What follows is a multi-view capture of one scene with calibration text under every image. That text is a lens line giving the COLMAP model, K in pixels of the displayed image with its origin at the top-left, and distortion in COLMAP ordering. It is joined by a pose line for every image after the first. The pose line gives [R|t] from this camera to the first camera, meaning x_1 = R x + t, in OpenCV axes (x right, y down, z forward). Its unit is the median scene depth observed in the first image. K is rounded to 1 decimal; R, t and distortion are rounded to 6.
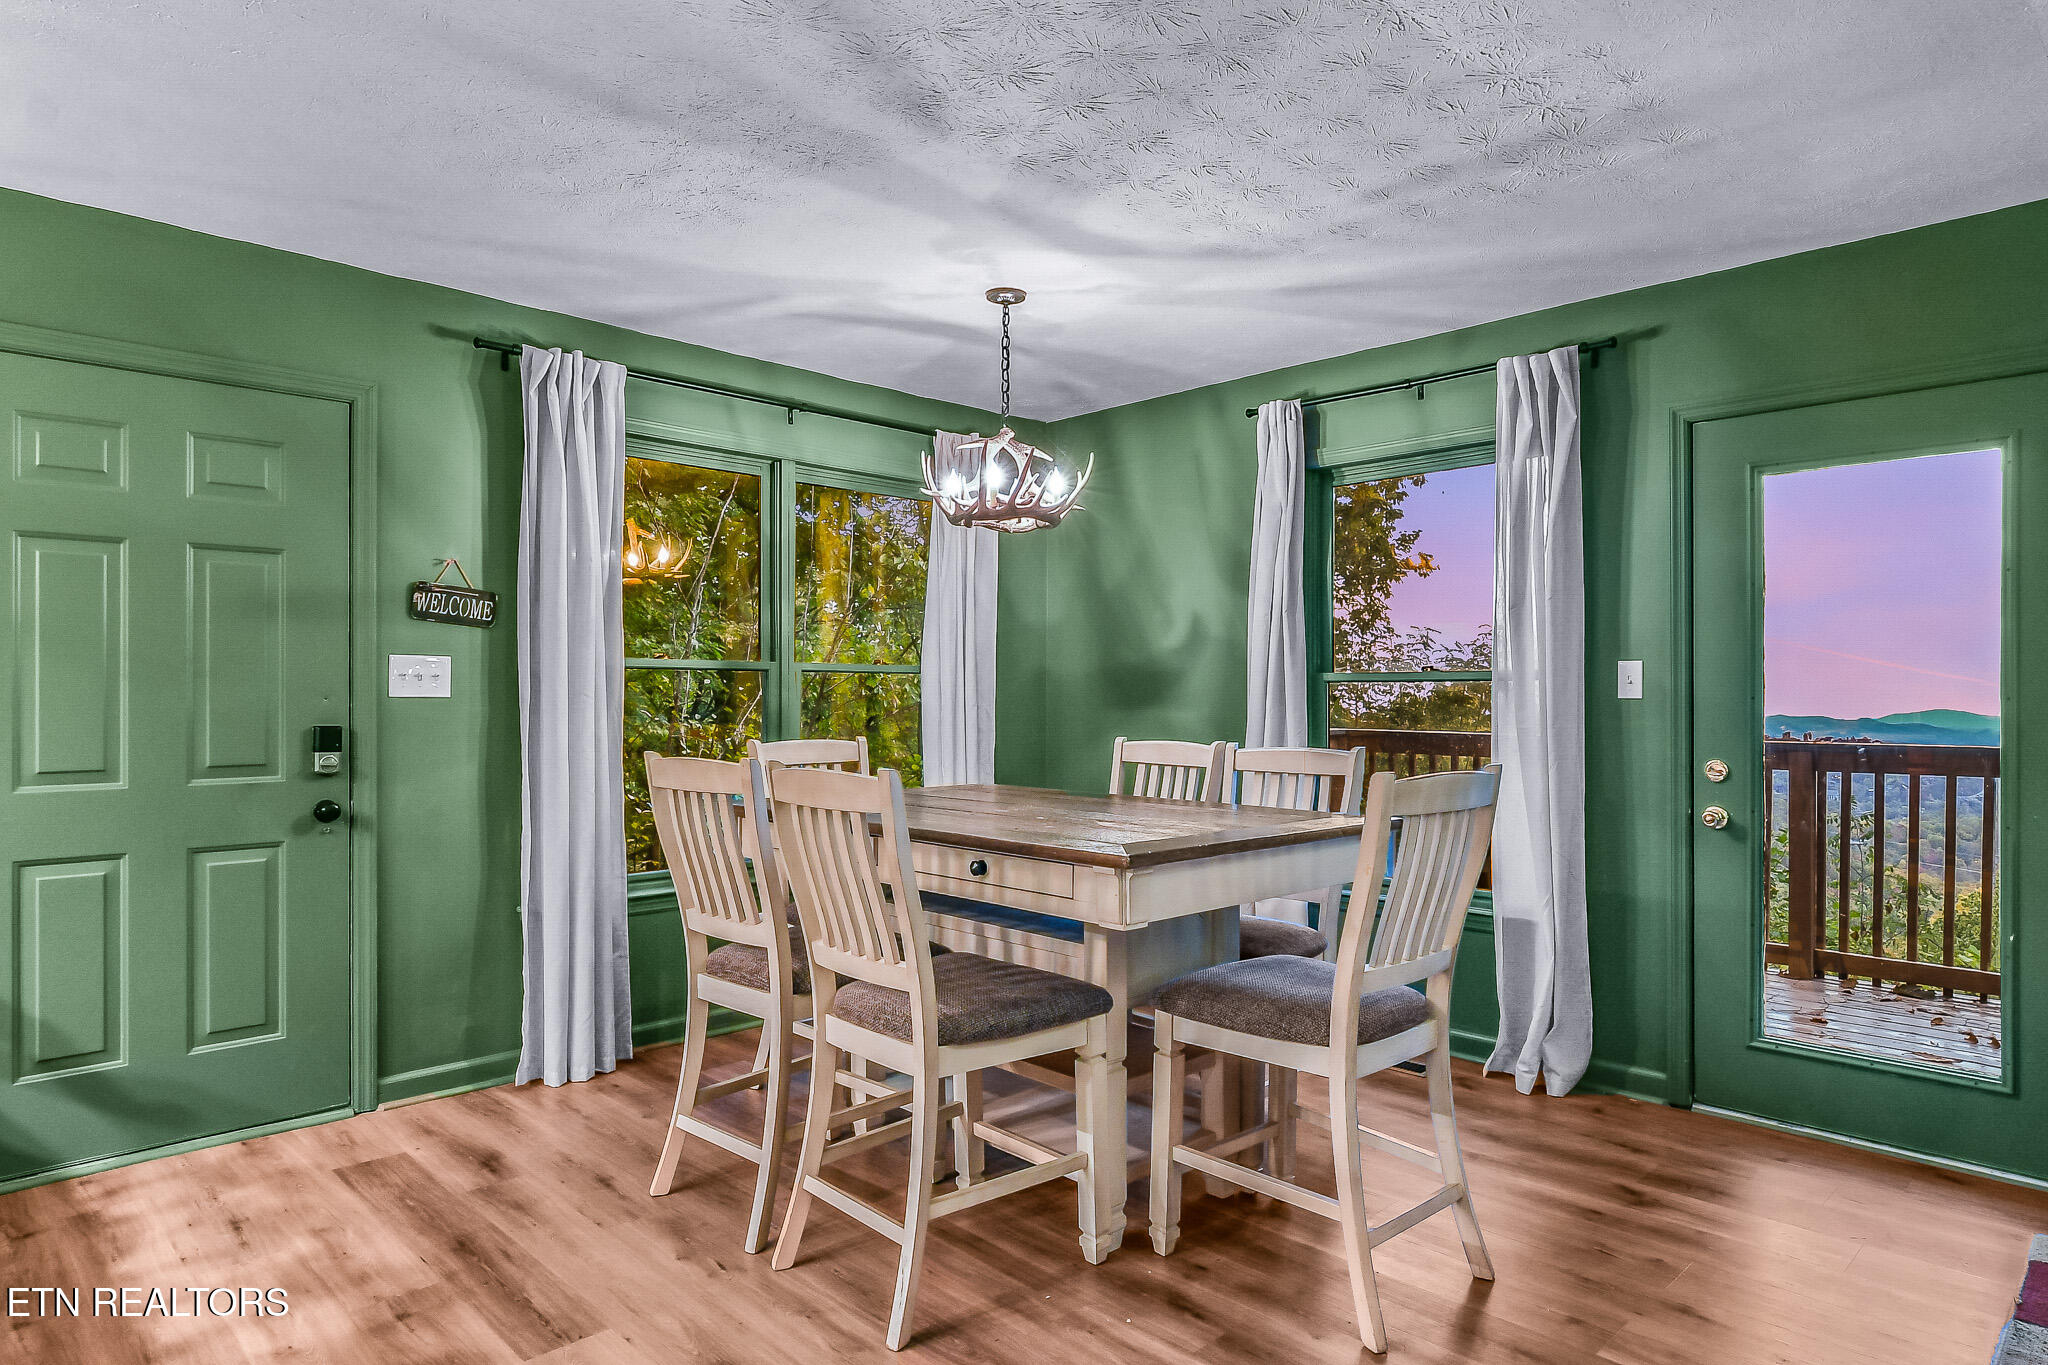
lens RADIAL K [[1192.8, 0, 1006.6], [0, 1192.8, 695.8], [0, 0, 1]] dist [0.018366, -0.020124]
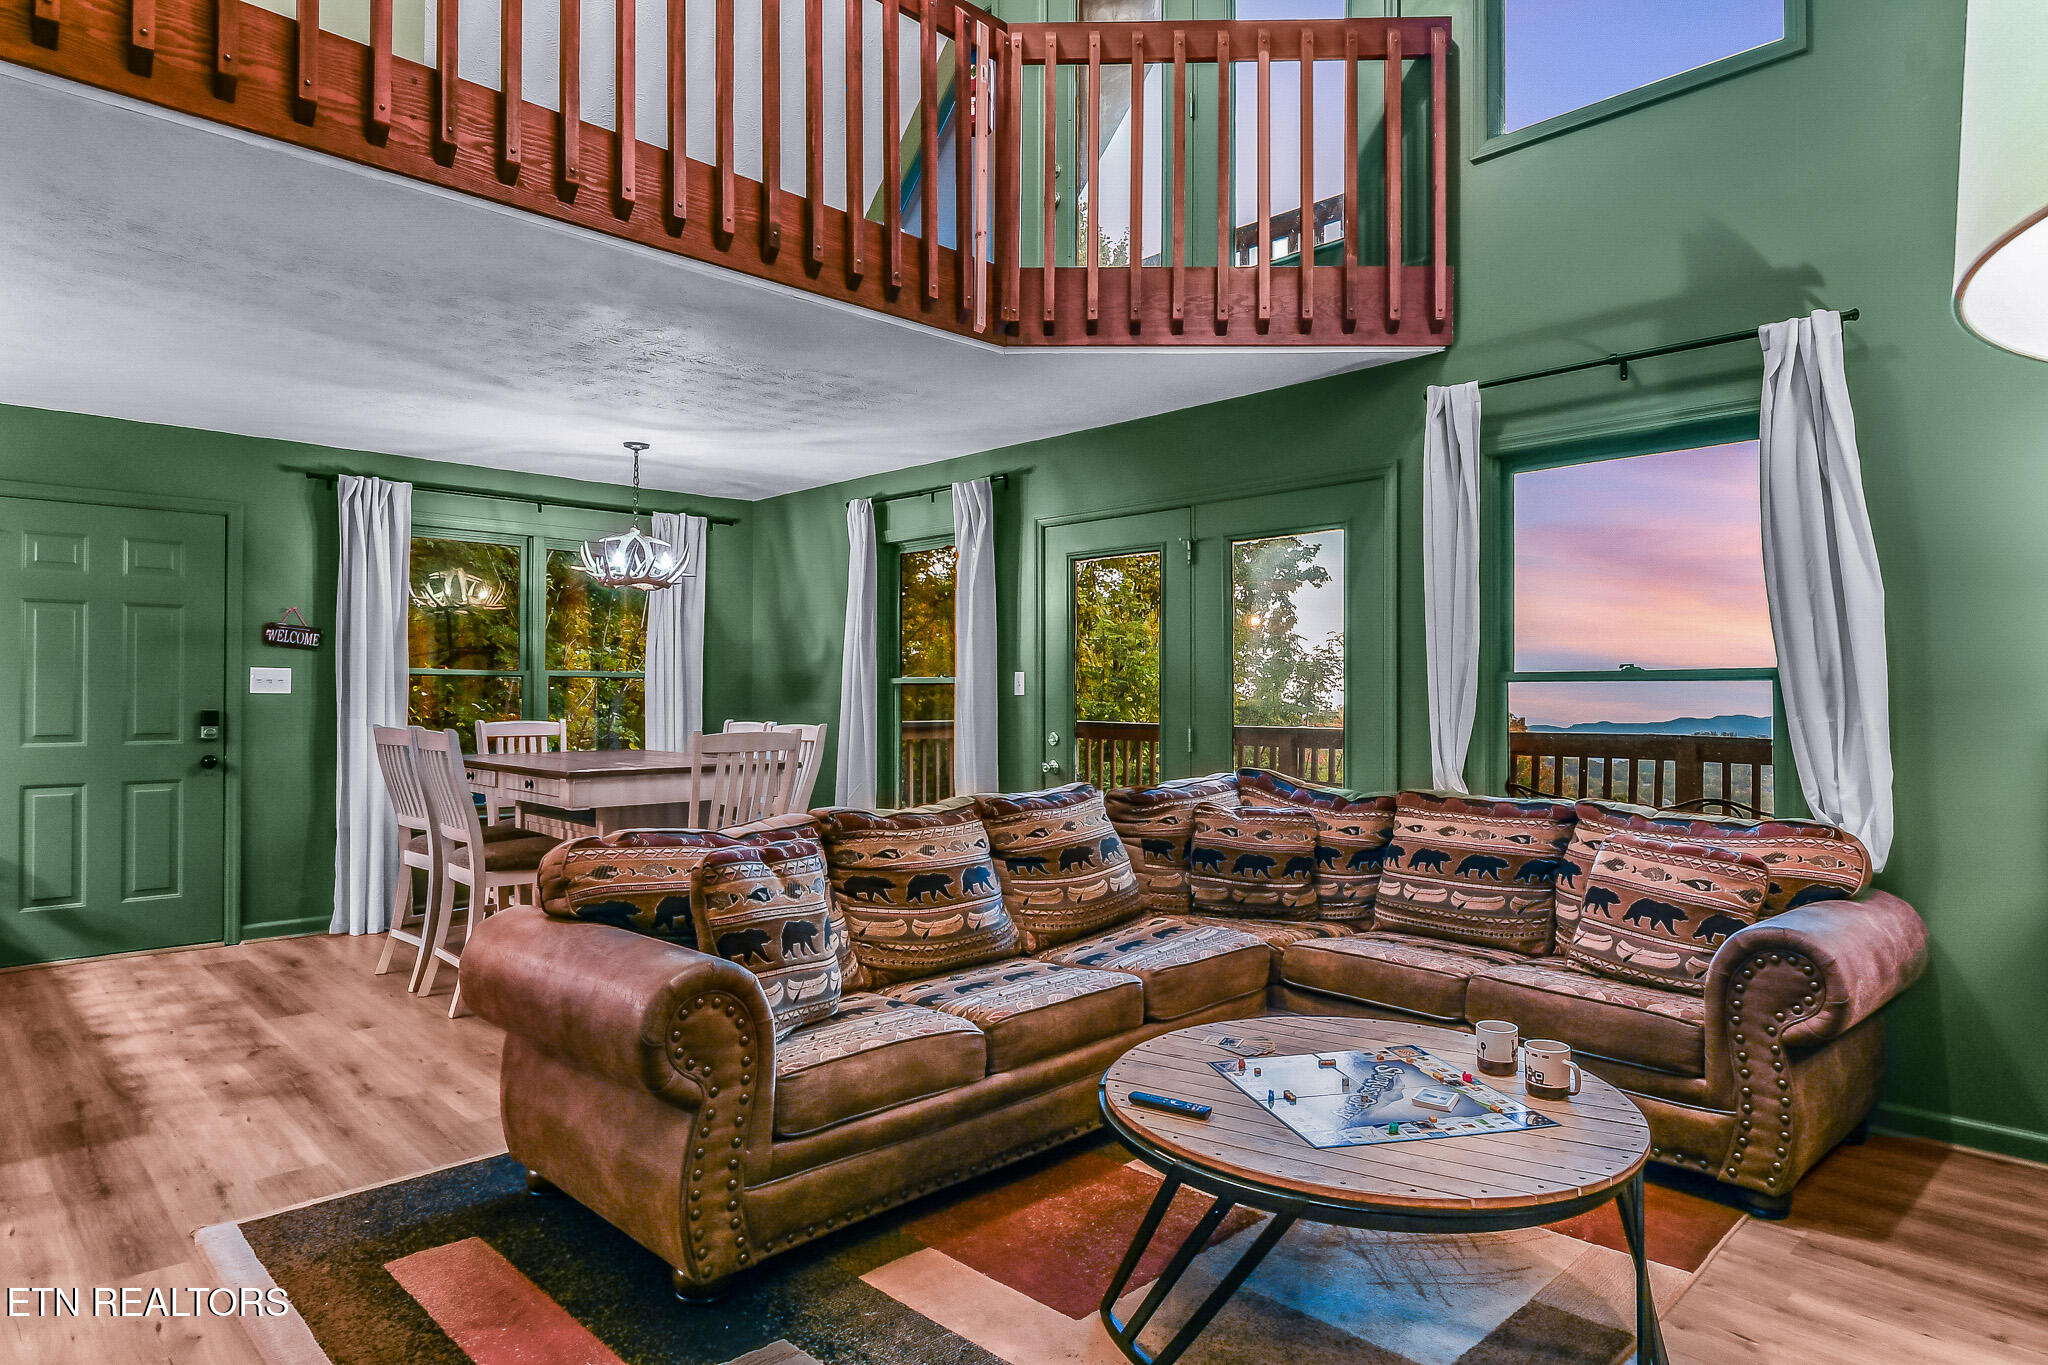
lens RADIAL K [[1192.8, 0, 1023.9], [0, 1192.8, 686.2], [0, 0, 1]] dist [0.018366, -0.020124]
pose [[0.999989, 0.001223, -0.004614, 0.564677], [-0.001253, 0.999979, -0.006345, 0.000442], [0.004606, 0.006351, 0.999969, -0.650760]]
